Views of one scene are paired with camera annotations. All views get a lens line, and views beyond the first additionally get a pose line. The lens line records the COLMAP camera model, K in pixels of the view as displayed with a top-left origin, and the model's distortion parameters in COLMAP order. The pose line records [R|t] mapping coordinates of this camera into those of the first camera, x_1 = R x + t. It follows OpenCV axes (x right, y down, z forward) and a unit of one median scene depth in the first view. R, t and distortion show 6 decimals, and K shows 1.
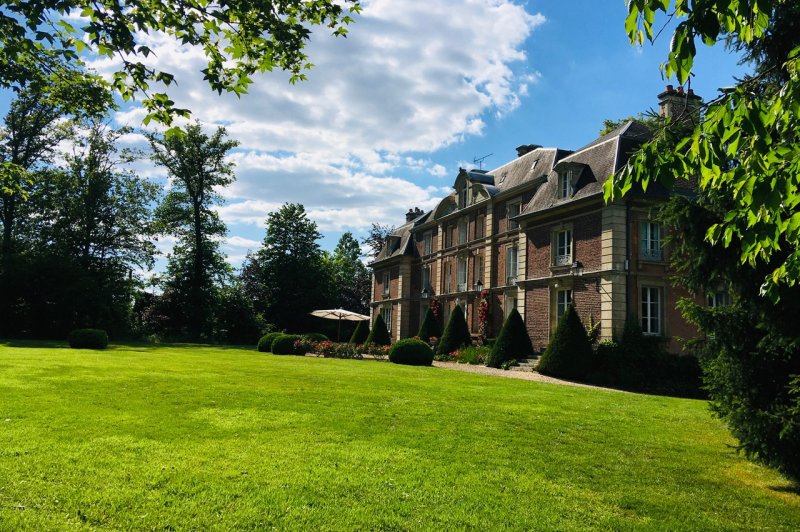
lens RADIAL K [[769.7, 0, 400.0], [0, 769.7, 266.0], [0, 0, 1]] dist [0.006154, -0.025166]
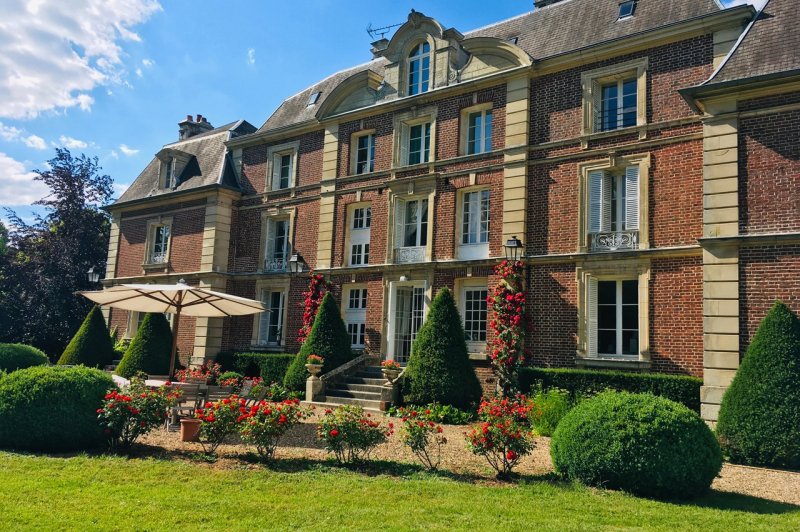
lens RADIAL K [[769.7, 0, 400.0], [0, 769.7, 266.0], [0, 0, 1]] dist [0.006154, -0.025166]
pose [[0.866788, 0.074903, 0.493020, -0.150021], [-0.073767, 0.997038, -0.021786, 0.043161], [-0.493191, -0.017485, 0.869745, 0.547617]]
